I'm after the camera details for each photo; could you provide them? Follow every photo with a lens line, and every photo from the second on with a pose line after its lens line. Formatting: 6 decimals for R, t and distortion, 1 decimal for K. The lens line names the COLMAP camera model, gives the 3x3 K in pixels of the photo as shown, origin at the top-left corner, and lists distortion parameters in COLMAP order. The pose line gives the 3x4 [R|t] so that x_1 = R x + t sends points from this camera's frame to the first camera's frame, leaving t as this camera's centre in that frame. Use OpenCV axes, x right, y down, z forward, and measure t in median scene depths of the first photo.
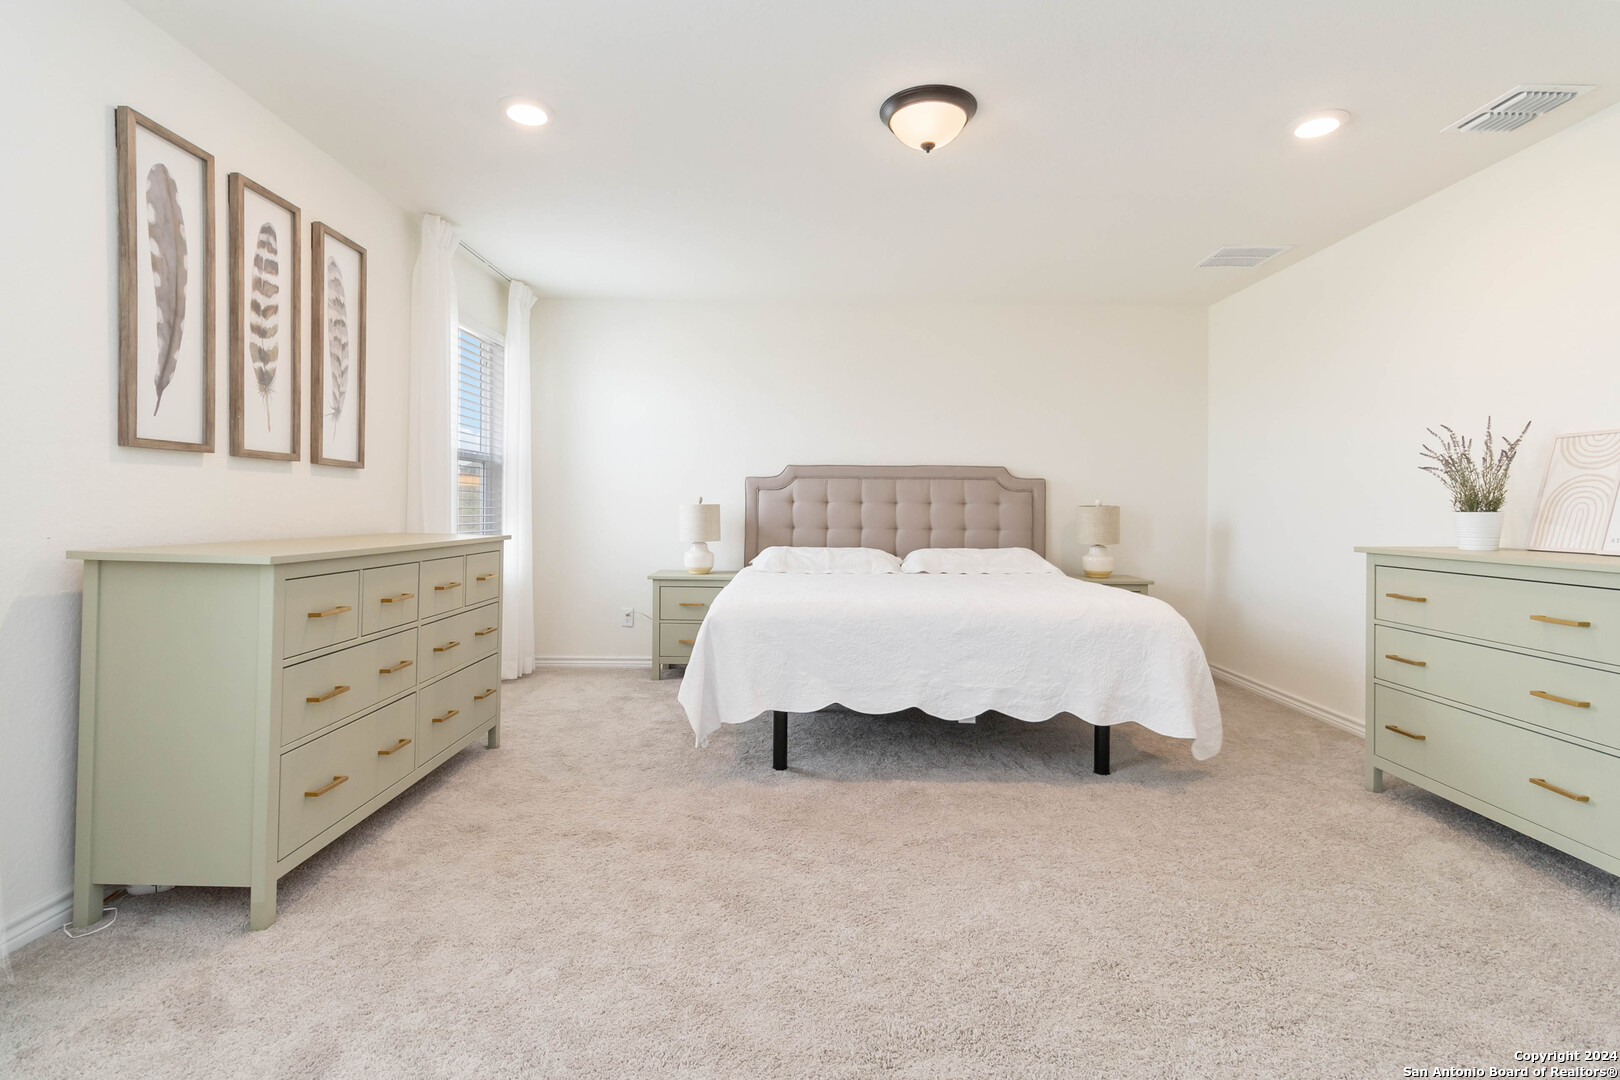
lens RADIAL K [[751.0, 0, 818.4], [0, 751.0, 531.7], [0, 0, 1]] dist [-0.000310, -0.000203]
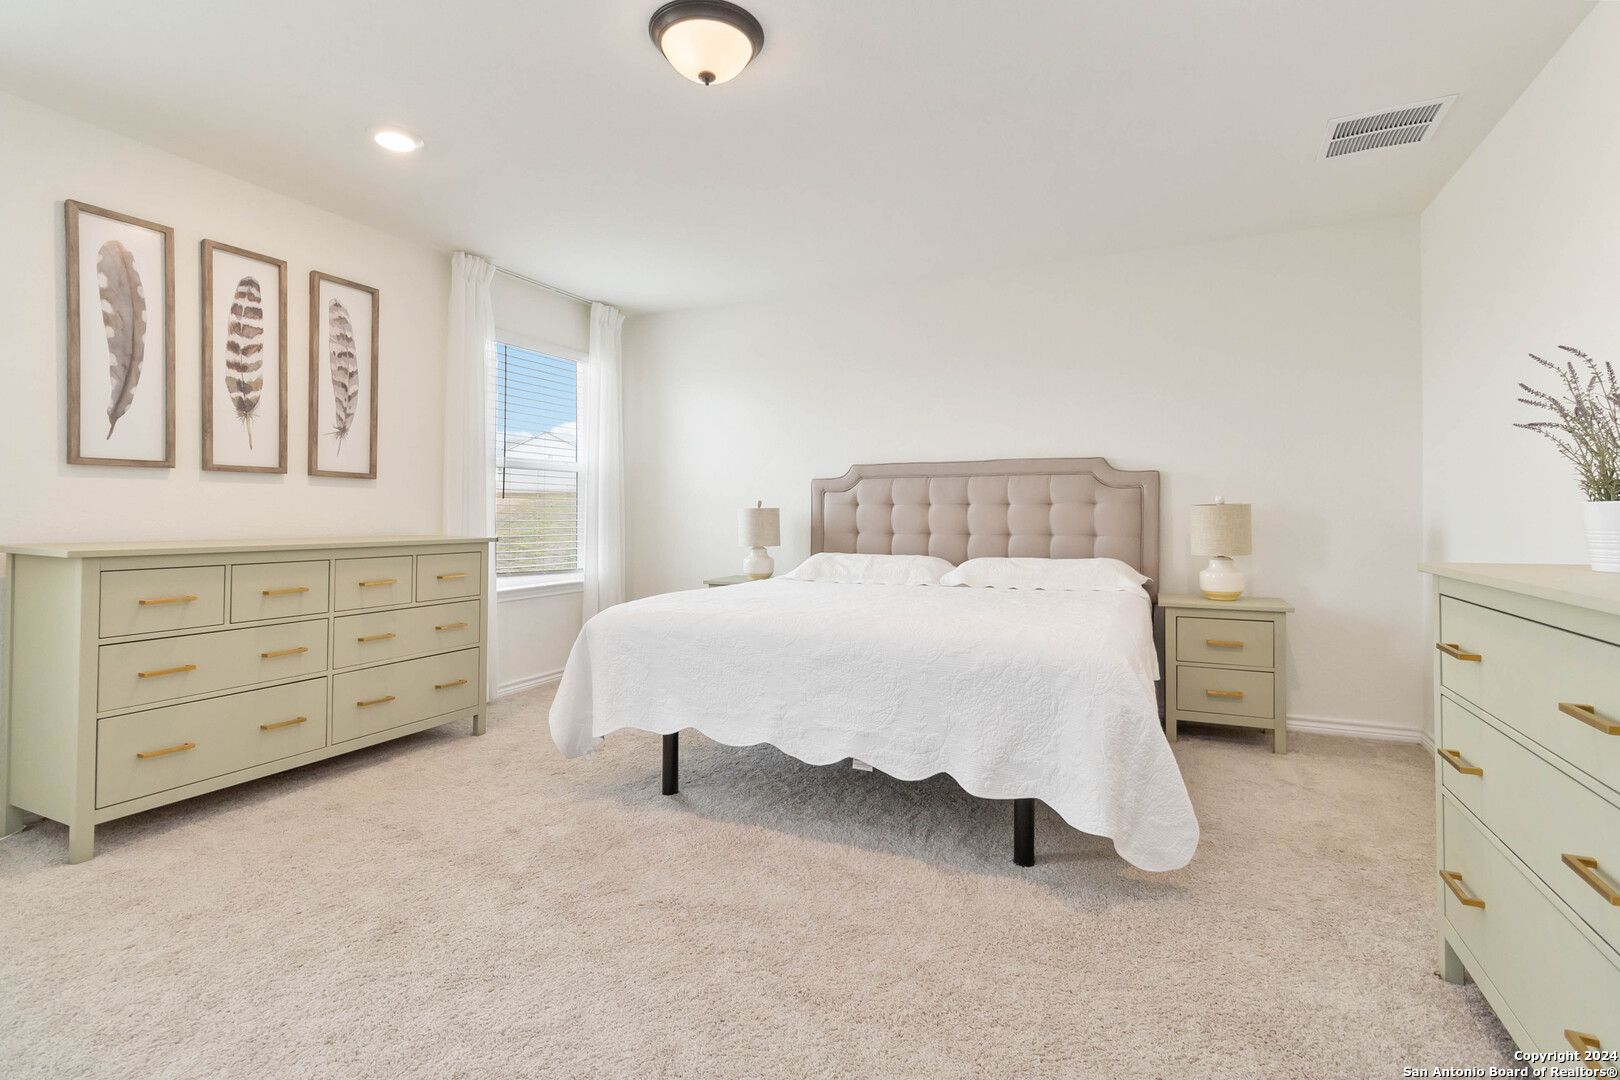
lens RADIAL K [[751.0, 0, 811.7], [0, 751.0, 529.9], [0, 0, 1]] dist [-0.000310, -0.000203]
pose [[0.910037, 0.000511, -0.414526, 0.517065], [-0.005942, 0.999913, -0.011814, 0.003927], [0.414484, 0.013214, 0.909961, 0.247427]]
